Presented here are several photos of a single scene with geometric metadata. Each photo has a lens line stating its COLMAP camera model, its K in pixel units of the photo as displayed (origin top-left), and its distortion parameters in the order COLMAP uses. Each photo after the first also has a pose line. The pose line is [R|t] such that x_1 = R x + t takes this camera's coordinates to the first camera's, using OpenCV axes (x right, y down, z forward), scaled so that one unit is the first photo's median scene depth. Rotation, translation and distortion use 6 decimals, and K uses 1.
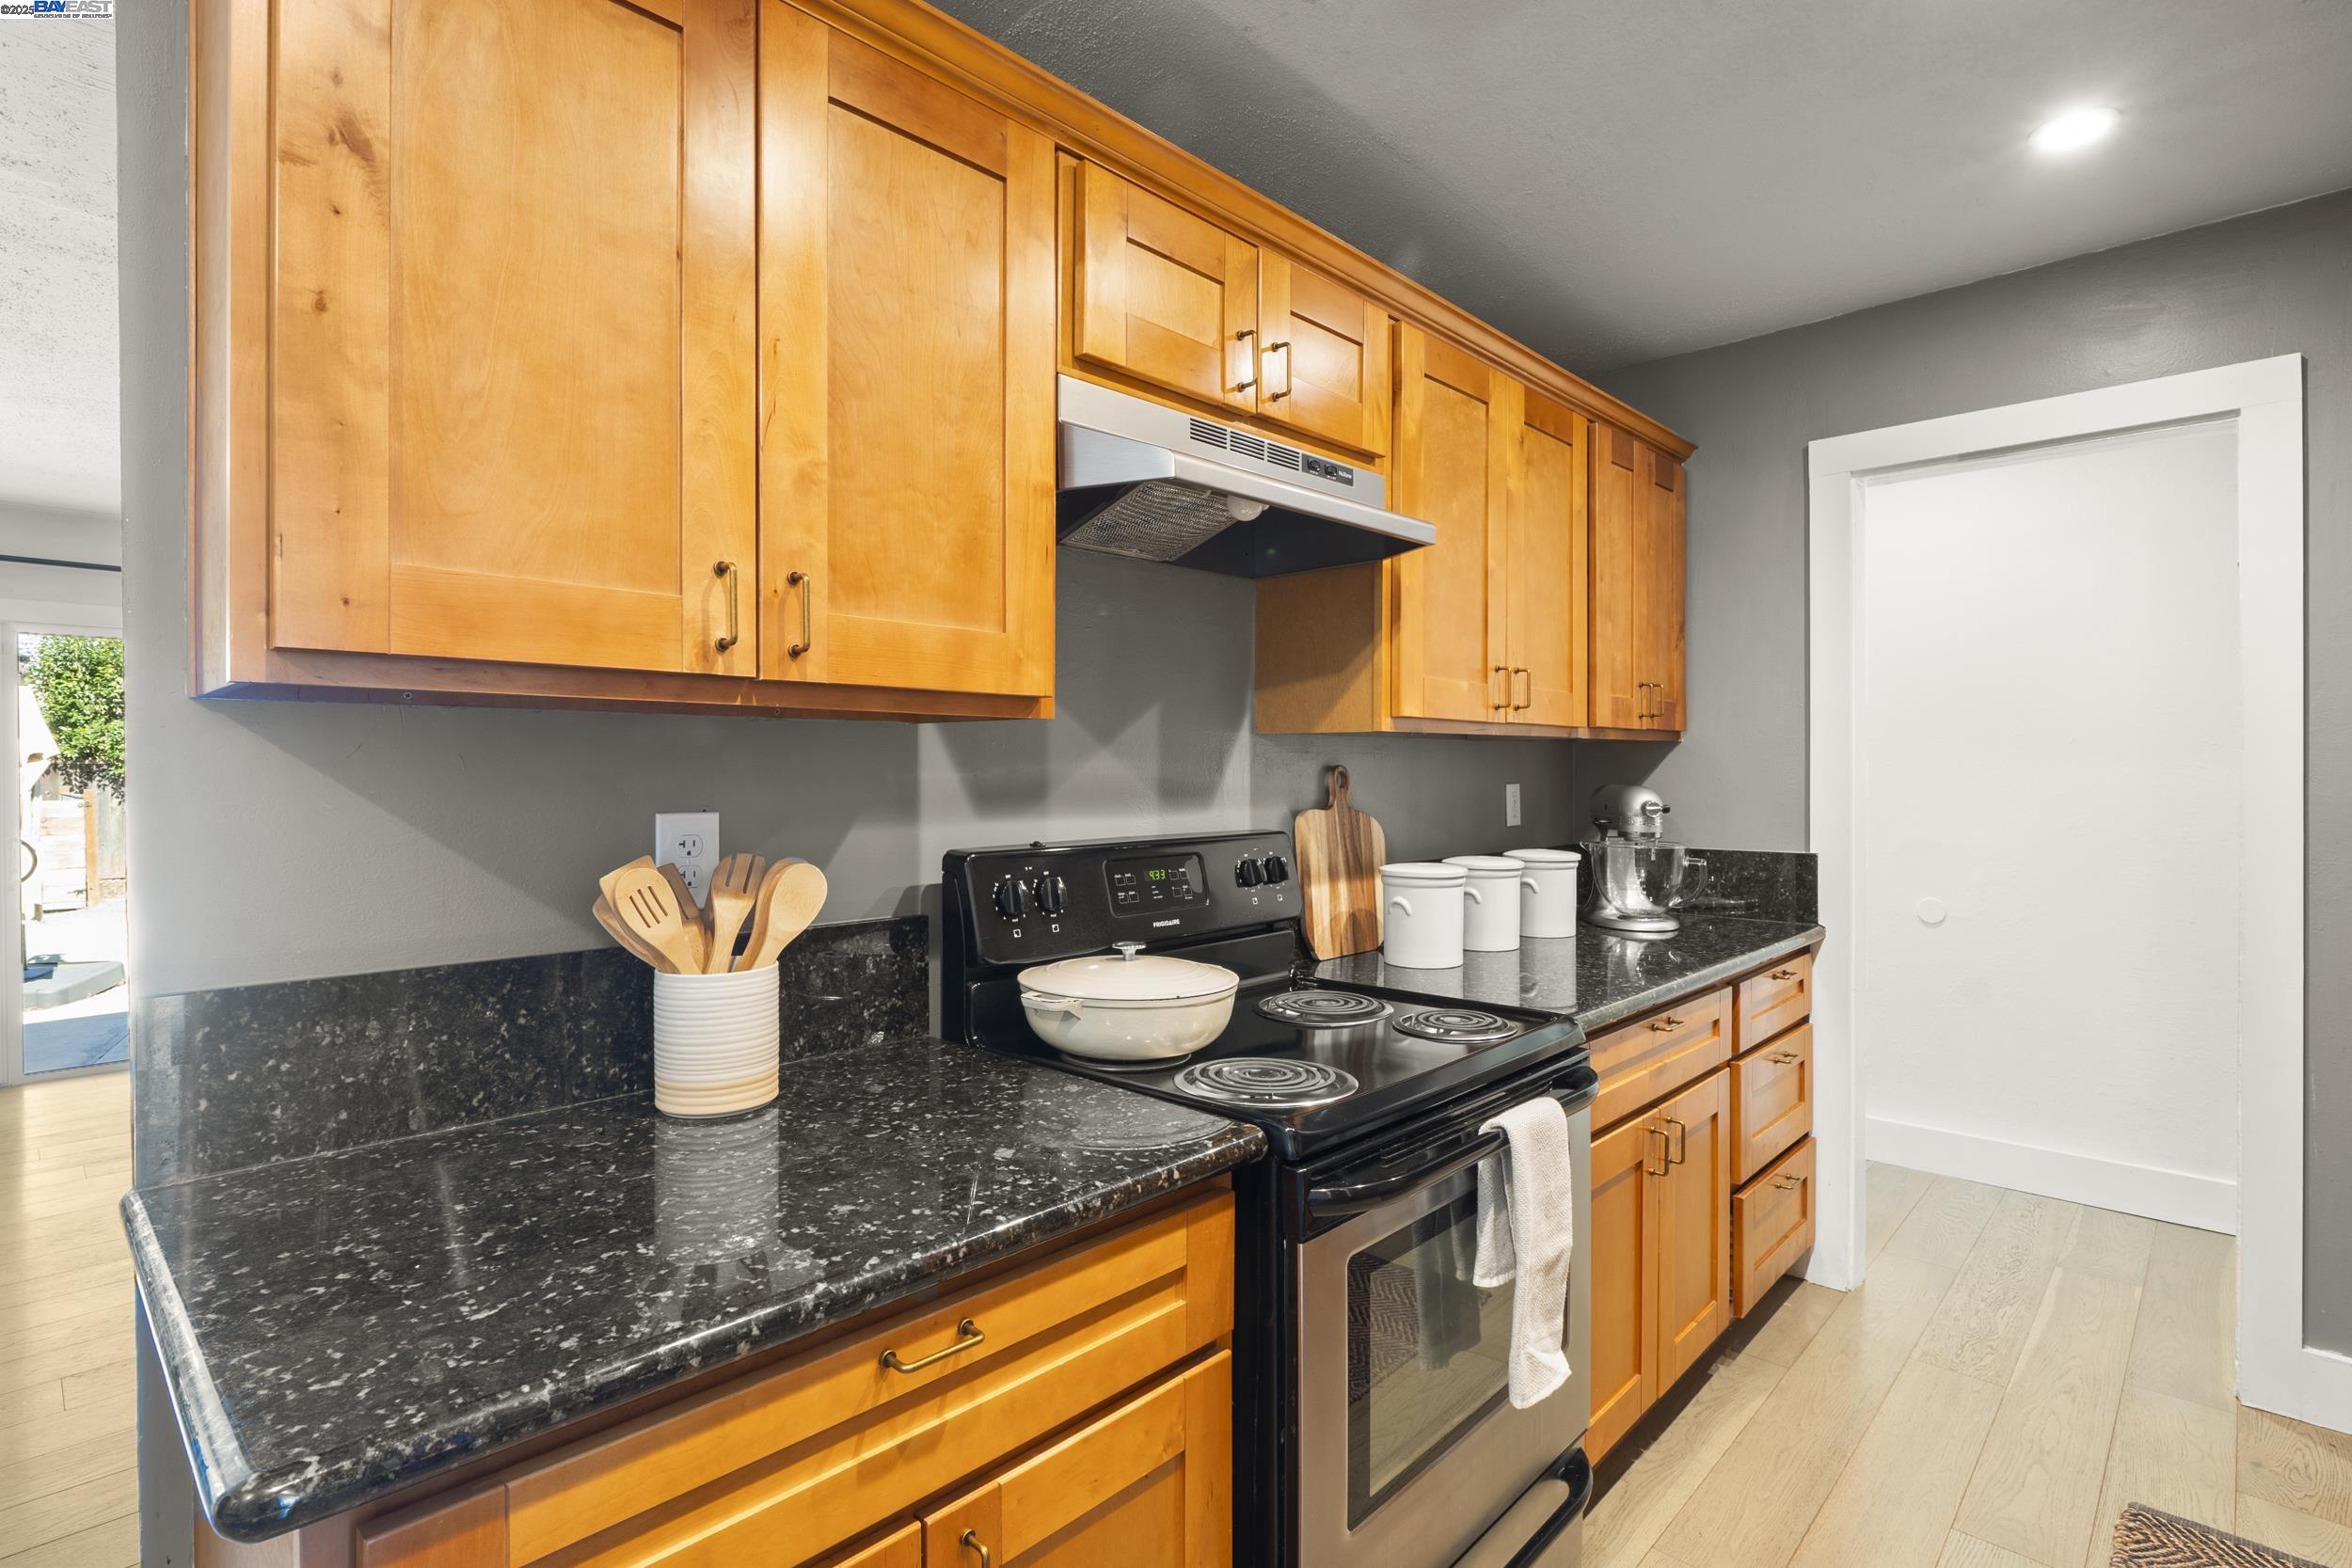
lens RADIAL K [[1129.4, 0, 1181.0], [0, 1129.4, 755.3], [0, 0, 1]] dist [-0.001140, -0.000596]
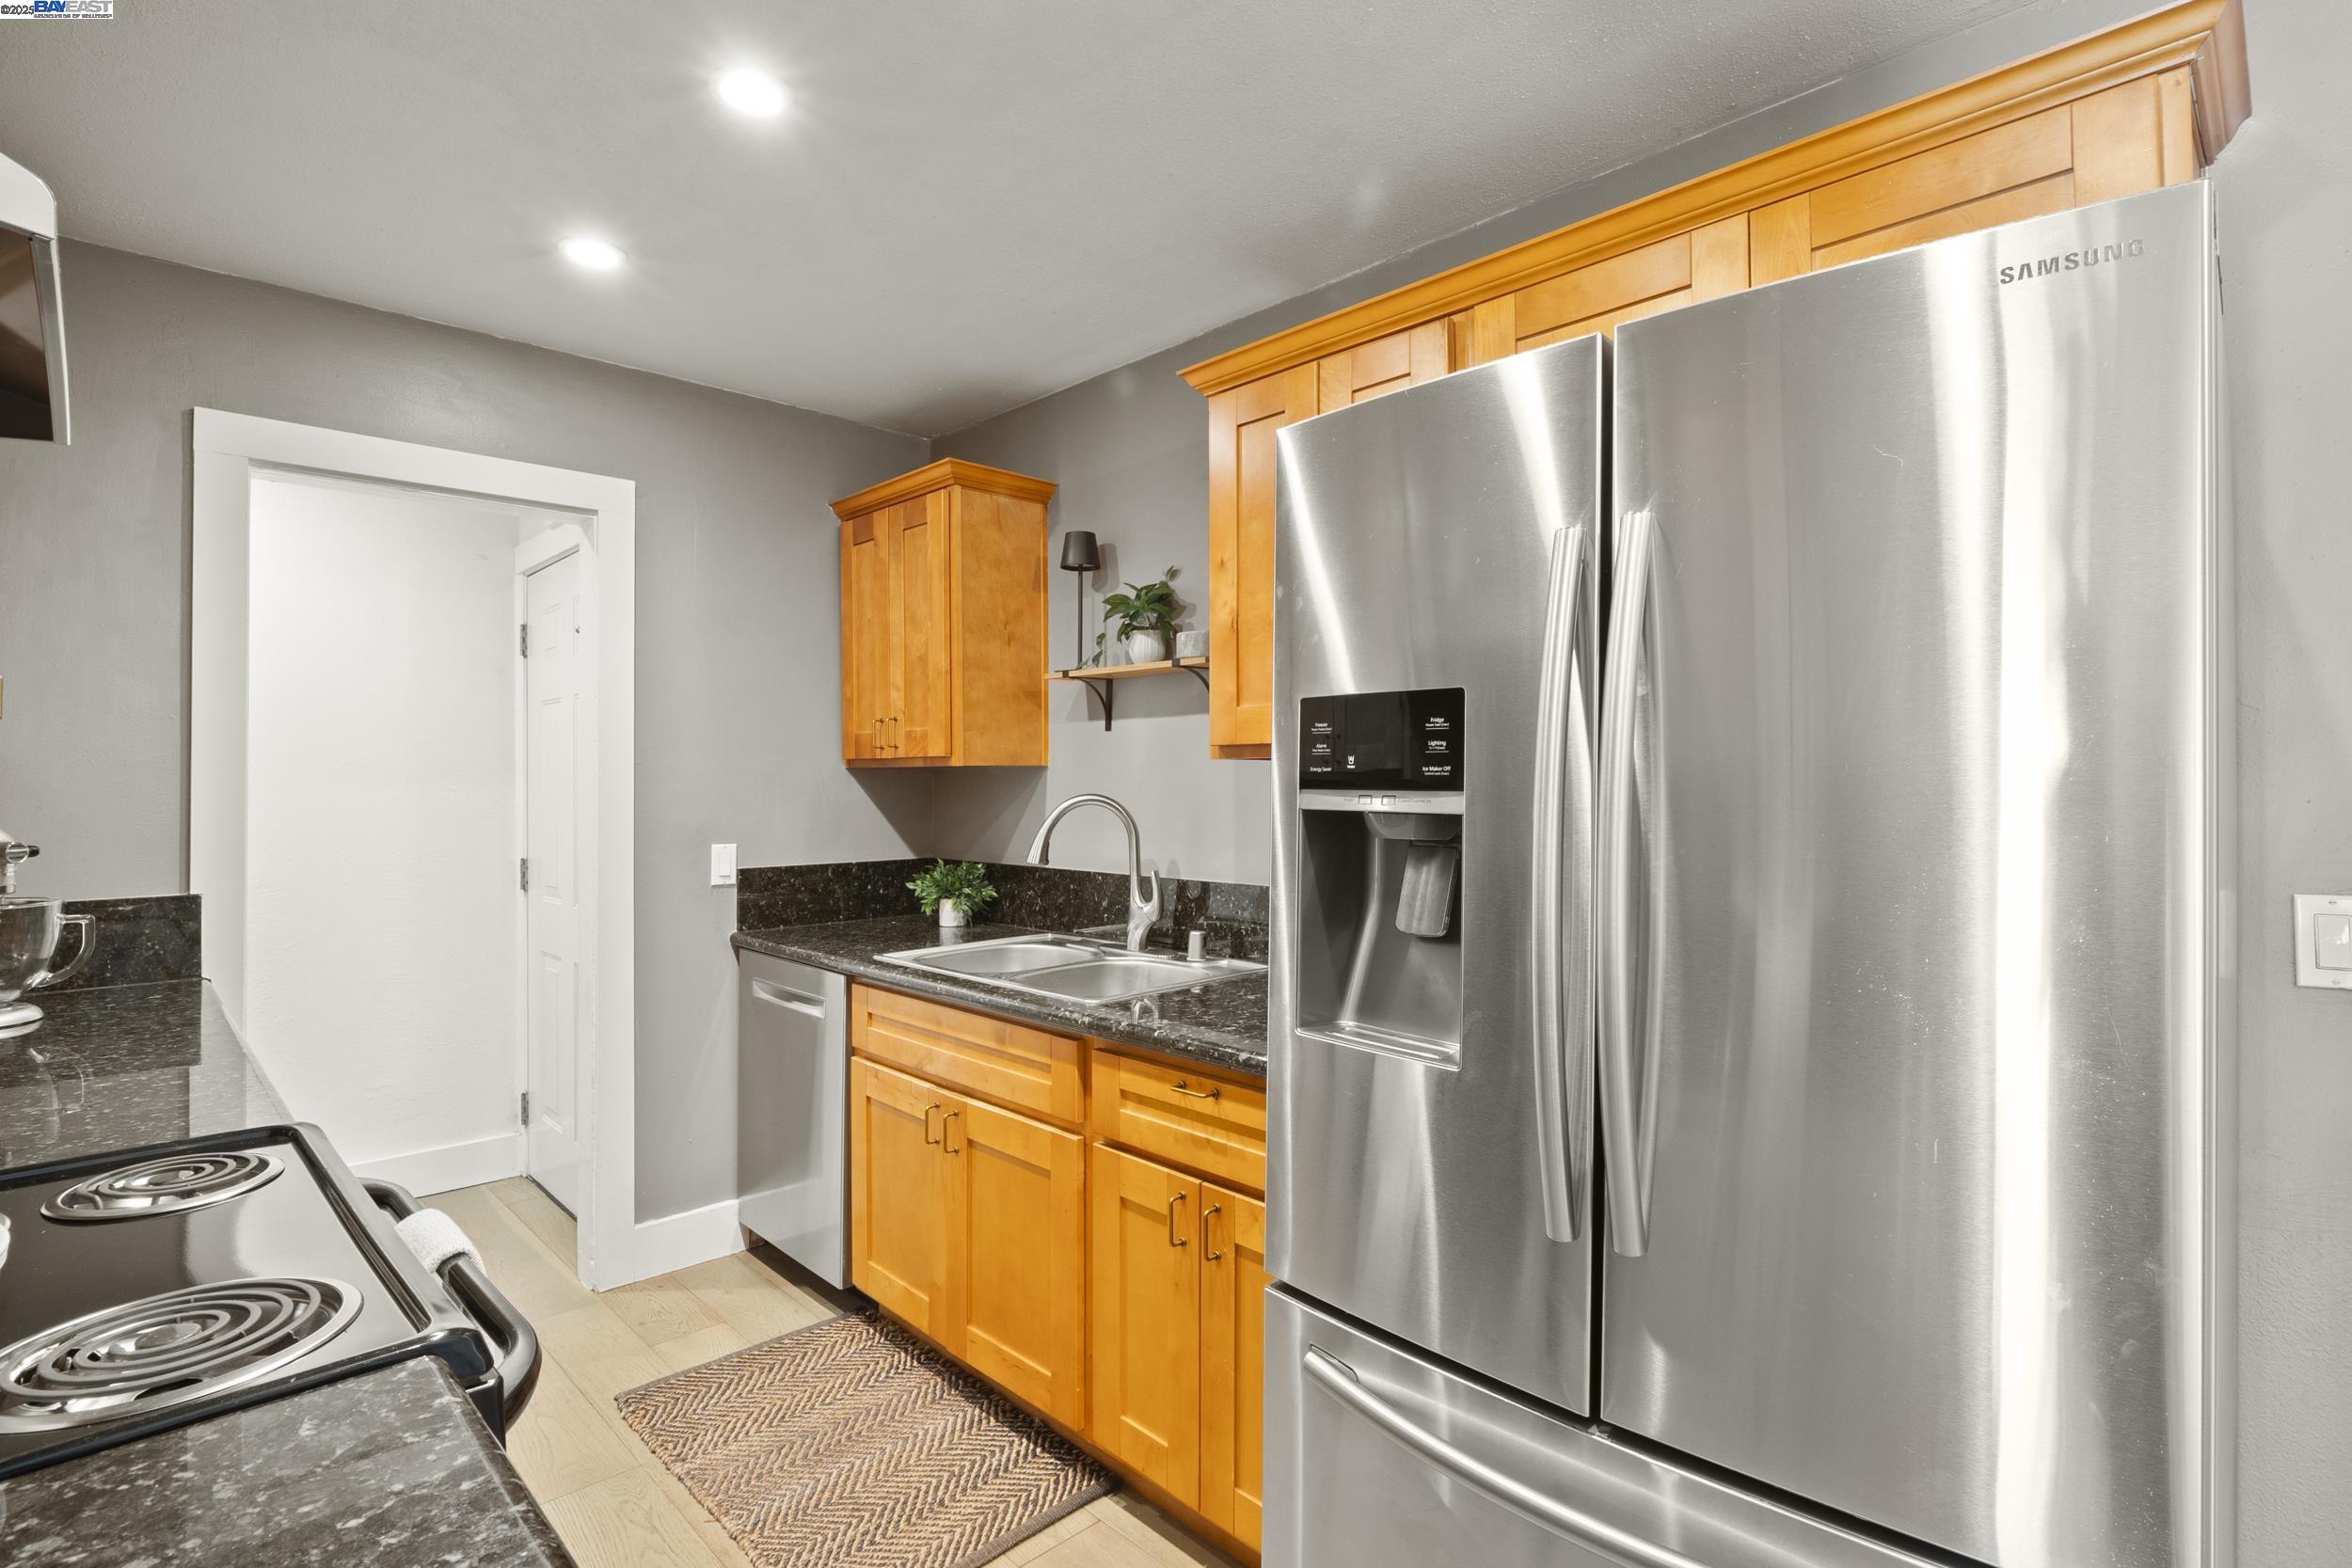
lens RADIAL K [[1129.4, 0, 1181.0], [0, 1129.4, 755.3], [0, 0, 1]] dist [-0.001140, -0.000596]
pose [[0.040290, 0.028828, 0.998772, -0.259440], [-0.011215, 0.999534, -0.028398, -0.000956], [-0.999125, -0.010058, 0.040595, 0.242770]]
